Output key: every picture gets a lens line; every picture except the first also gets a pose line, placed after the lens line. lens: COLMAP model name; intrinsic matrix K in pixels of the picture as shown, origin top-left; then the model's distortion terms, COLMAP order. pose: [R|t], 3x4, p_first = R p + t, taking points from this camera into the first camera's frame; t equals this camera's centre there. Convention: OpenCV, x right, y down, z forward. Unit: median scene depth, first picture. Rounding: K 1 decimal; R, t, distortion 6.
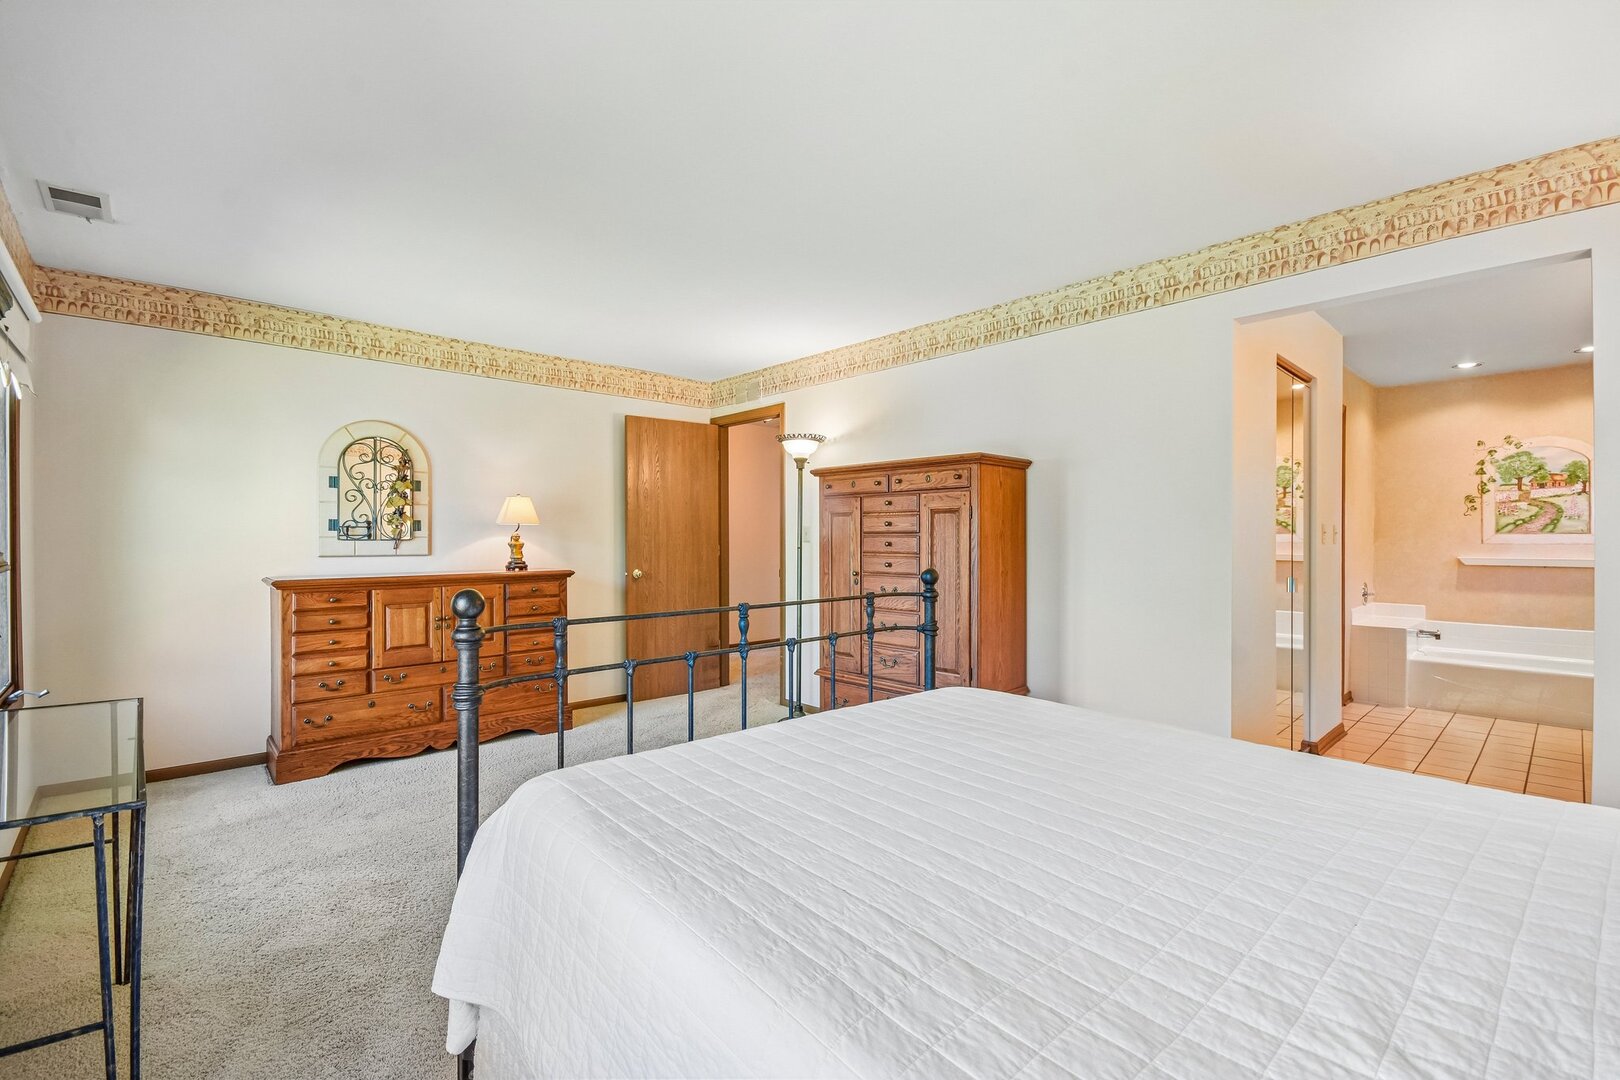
lens RADIAL K [[710.1, 0, 818.4], [0, 710.1, 536.0], [0, 0, 1]] dist [0.002096, -0.011571]
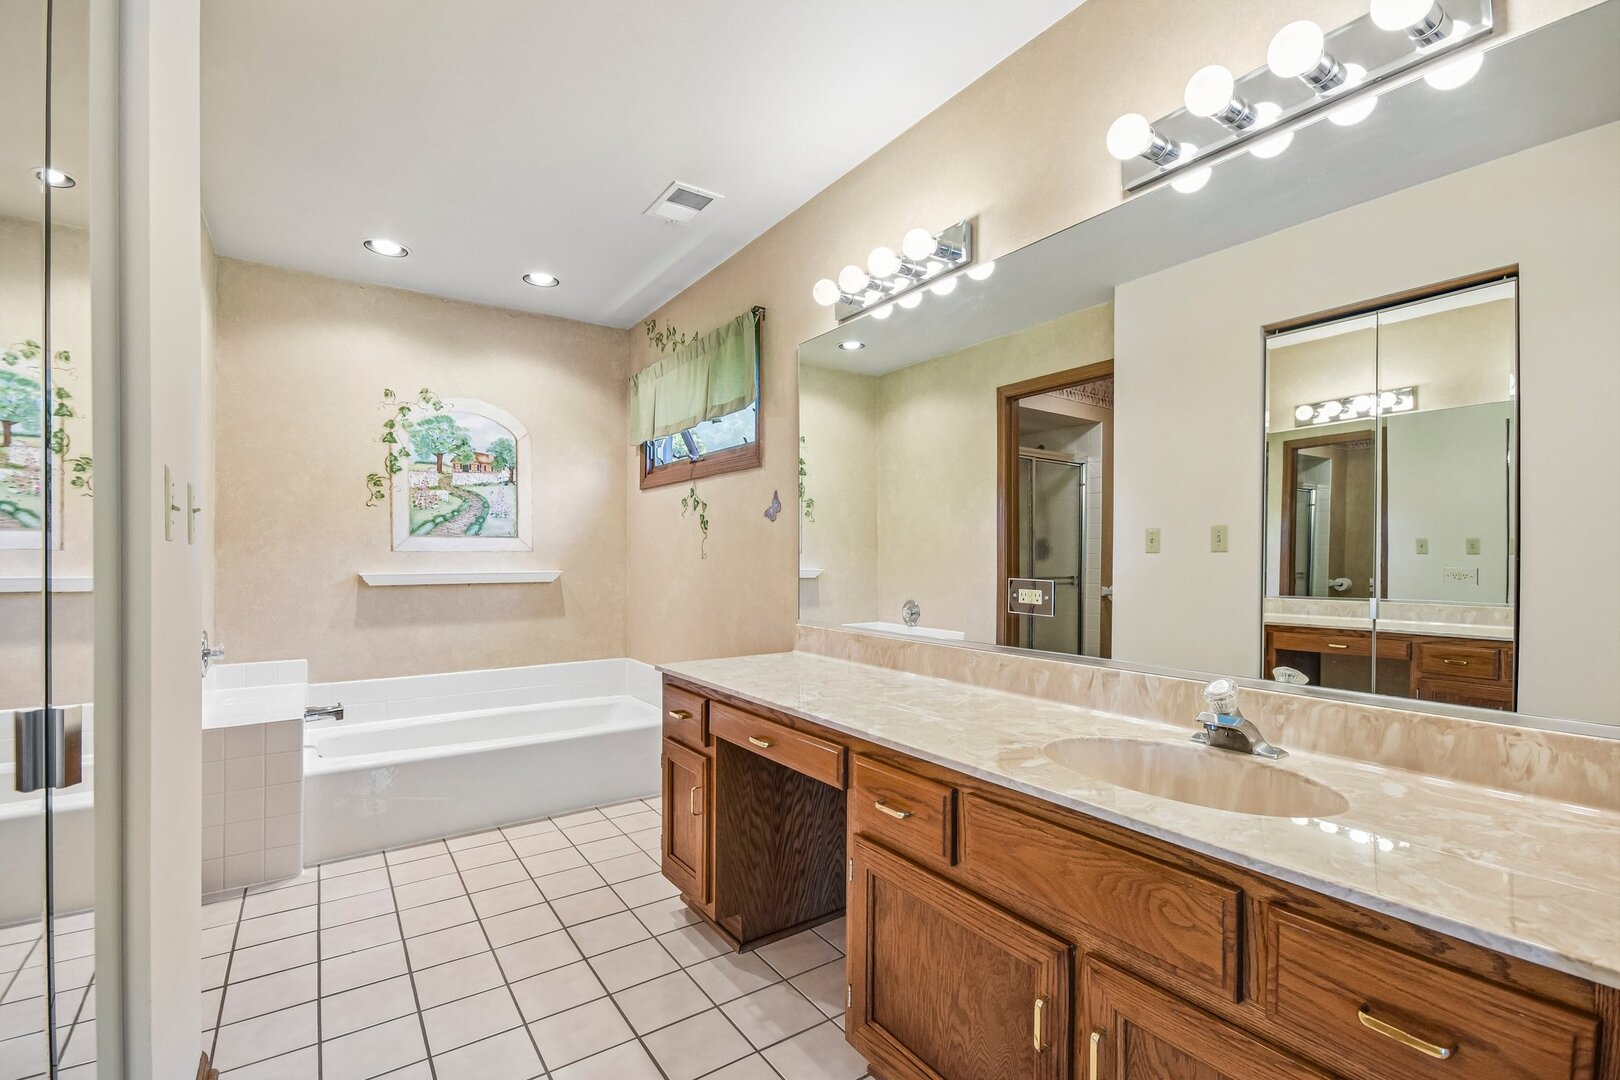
lens RADIAL K [[710.1, 0, 800.5], [0, 710.1, 563.0], [0, 0, 1]] dist [0.002096, -0.011571]
pose [[0.145518, -0.010585, 0.989299, 0.381420], [0.000295, 0.999943, 0.010656, 0.015411], [-0.989355, -0.001258, 0.145513, 0.572593]]
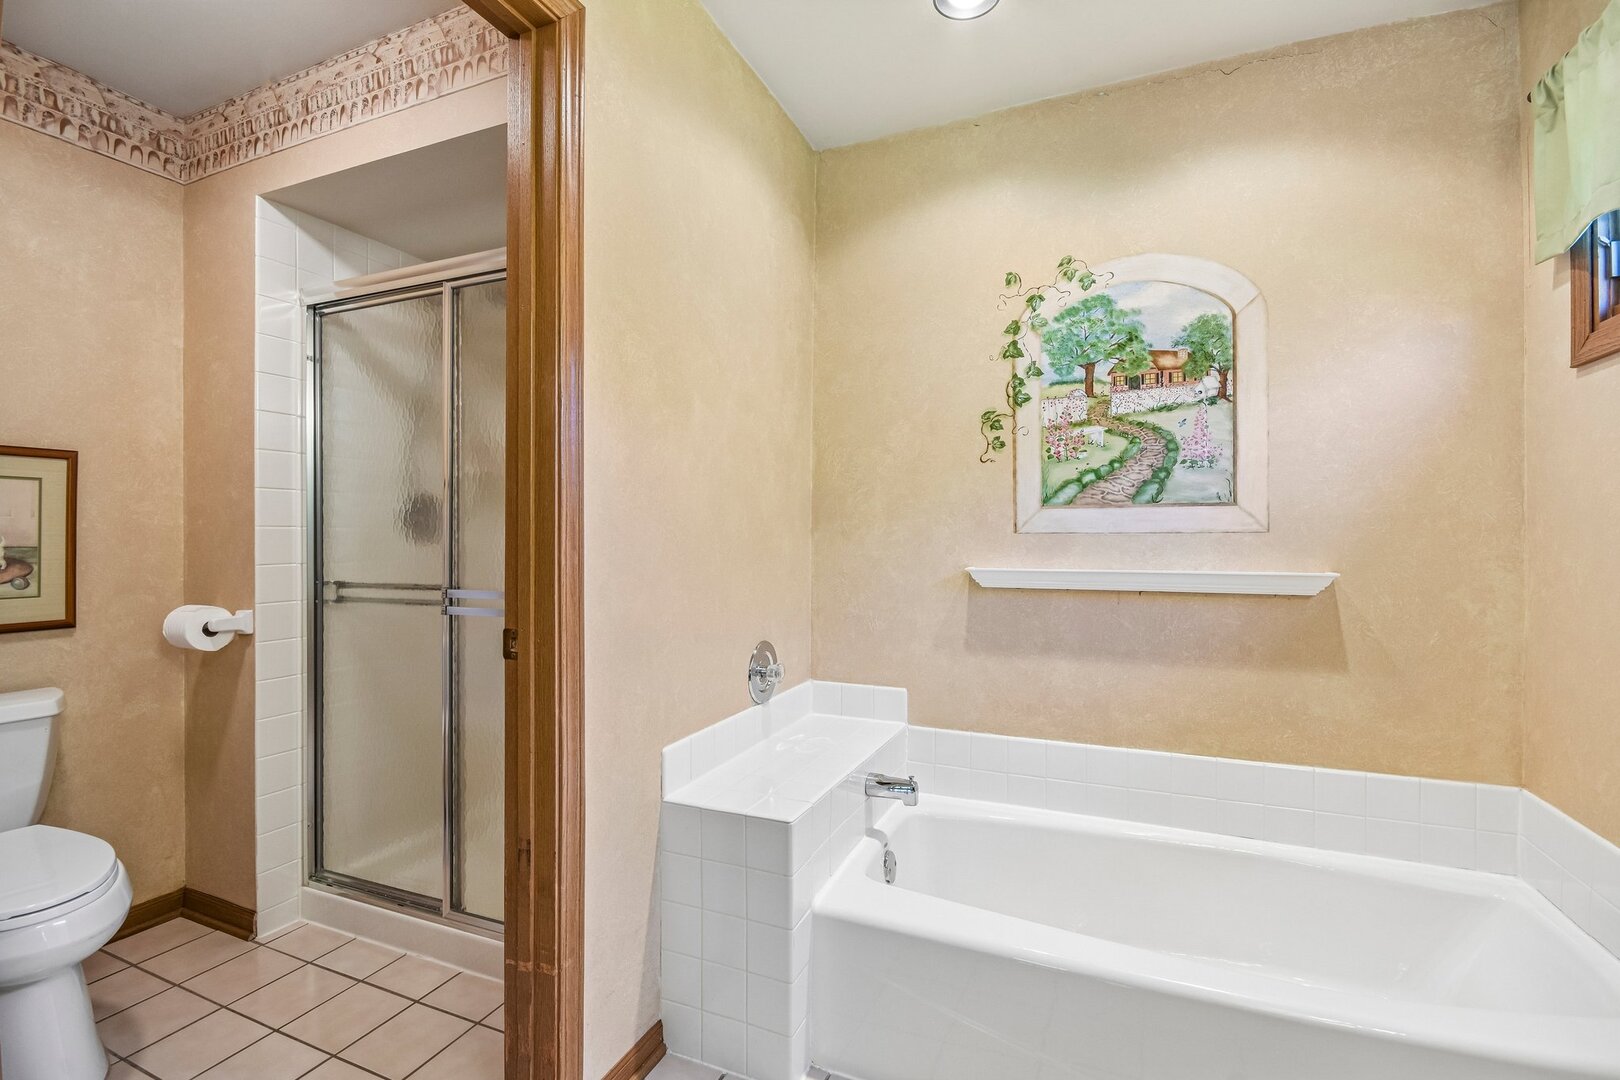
lens RADIAL K [[710.1, 0, 835.4], [0, 710.1, 531.5], [0, 0, 1]] dist [0.002096, -0.011571]
pose [[0.908273, -0.003553, 0.418363, 0.723882], [0.002704, 0.999993, 0.002623, 0.009173], [-0.418369, -0.001251, 0.908276, 0.720856]]
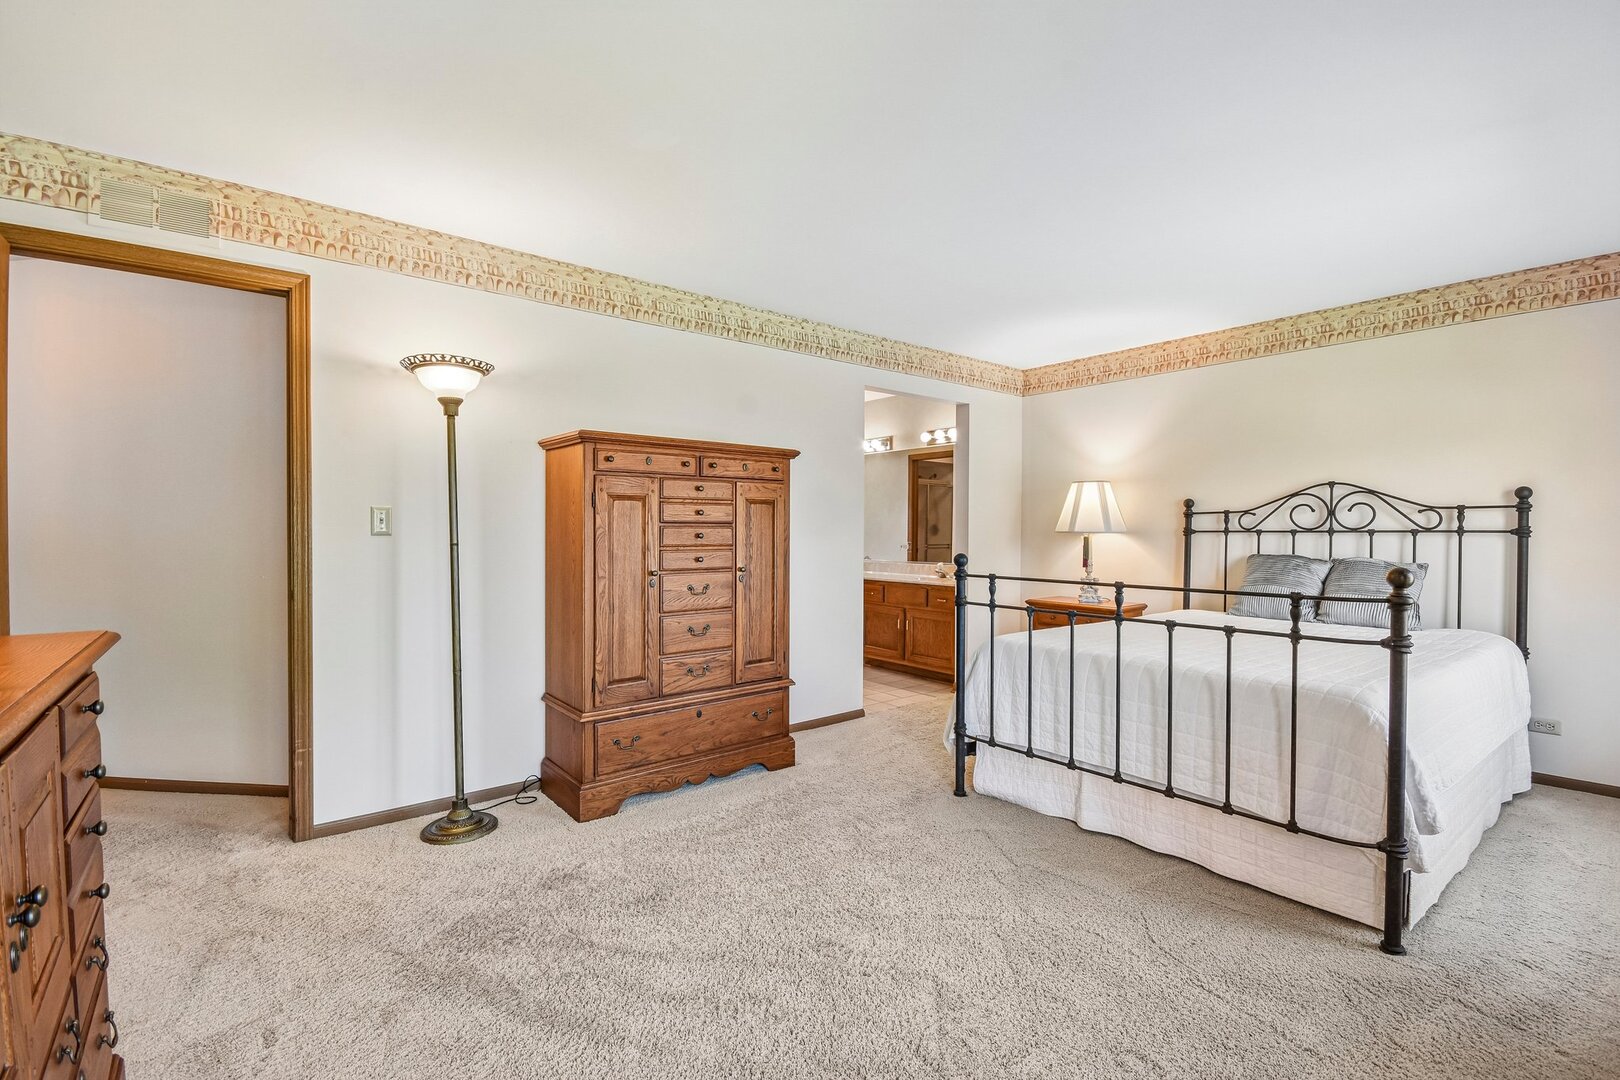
lens RADIAL K [[710.1, 0, 783.0], [0, 710.1, 543.4], [0, 0, 1]] dist [0.002096, -0.011571]
pose [[0.084852, -0.022171, 0.996147, -0.576028], [-0.004397, 0.999734, 0.022625, 0.000278], [-0.996384, -0.006300, 0.084732, 0.624333]]
